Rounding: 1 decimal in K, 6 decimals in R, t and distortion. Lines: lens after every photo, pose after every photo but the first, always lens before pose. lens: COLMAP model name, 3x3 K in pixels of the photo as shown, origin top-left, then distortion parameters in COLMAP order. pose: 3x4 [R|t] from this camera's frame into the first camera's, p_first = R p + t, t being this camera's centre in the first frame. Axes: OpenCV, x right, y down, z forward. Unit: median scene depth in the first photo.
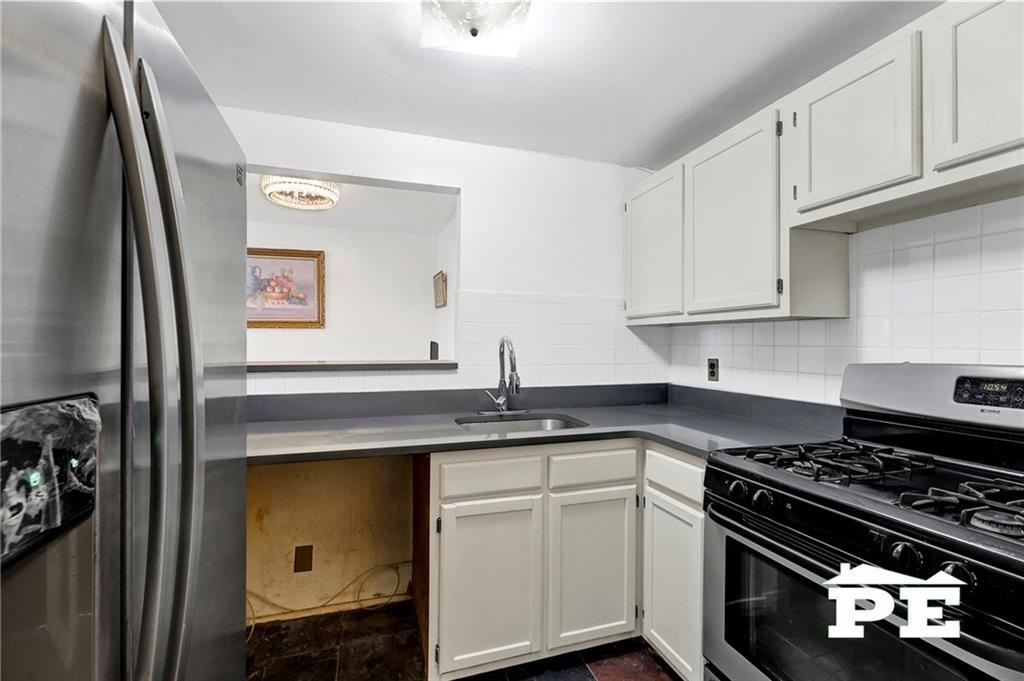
lens RADIAL K [[487.3, 0, 557.6], [0, 487.3, 339.5], [0, 0, 1]] dist [-0.001064, -0.000850]
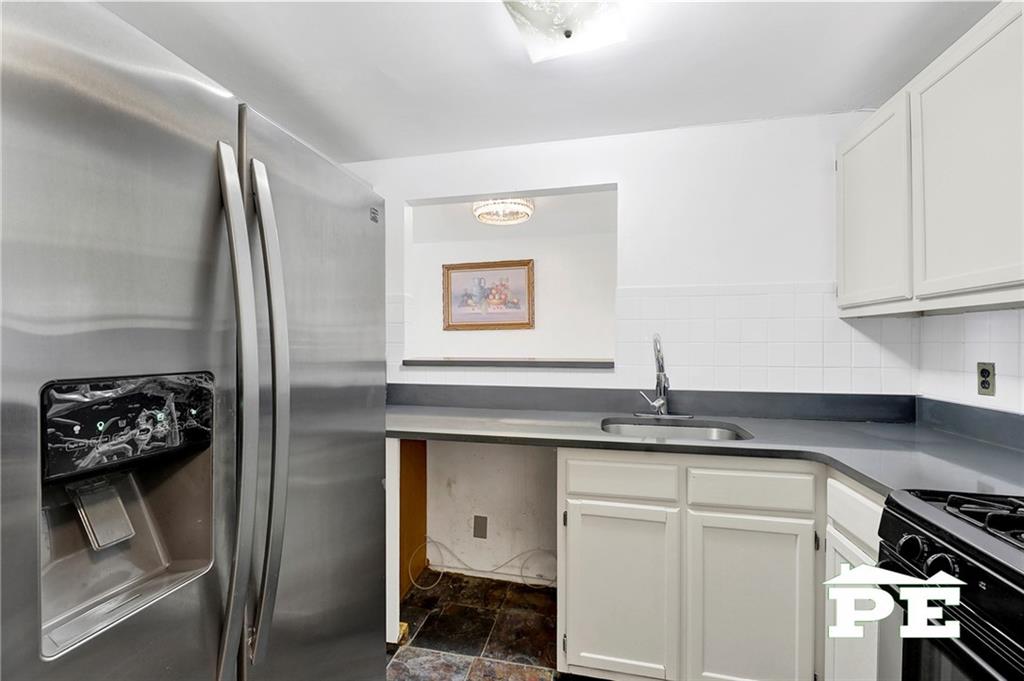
lens RADIAL K [[492.9, 0, 476.1], [0, 492.9, 337.4], [0, 0, 1]] dist [0.000262, -0.000963]
pose [[0.813363, -0.010226, -0.581667, 0.174073], [0.008779, 0.999947, -0.005304, 0.002359], [0.581691, -0.000792, 0.813410, 0.036238]]
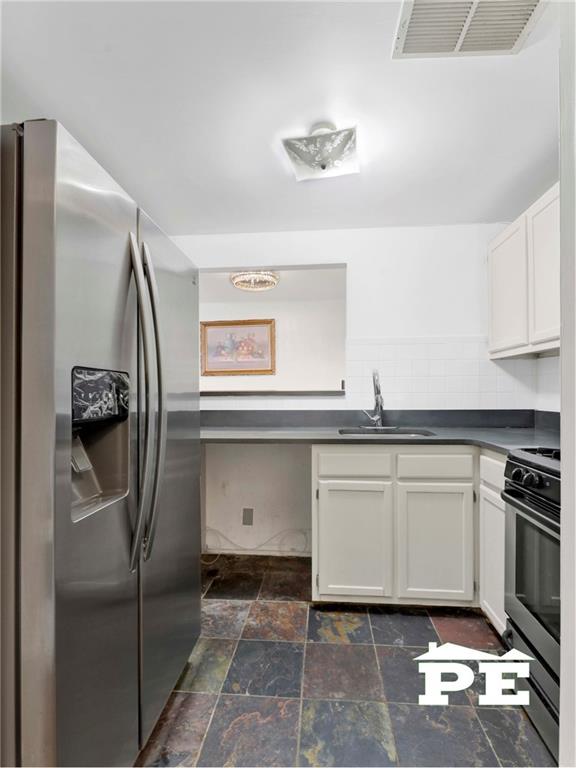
lens RADIAL K [[420.0, 0, 288.0], [0, 420.0, 384.0], [0, 0, 1]] dist [-0.002090, 0.000187]
pose [[0.900254, -0.016642, -0.435047, 0.196156], [0.013133, 0.999852, -0.011072, 0.047719], [0.435167, 0.004254, 0.900340, -0.161472]]
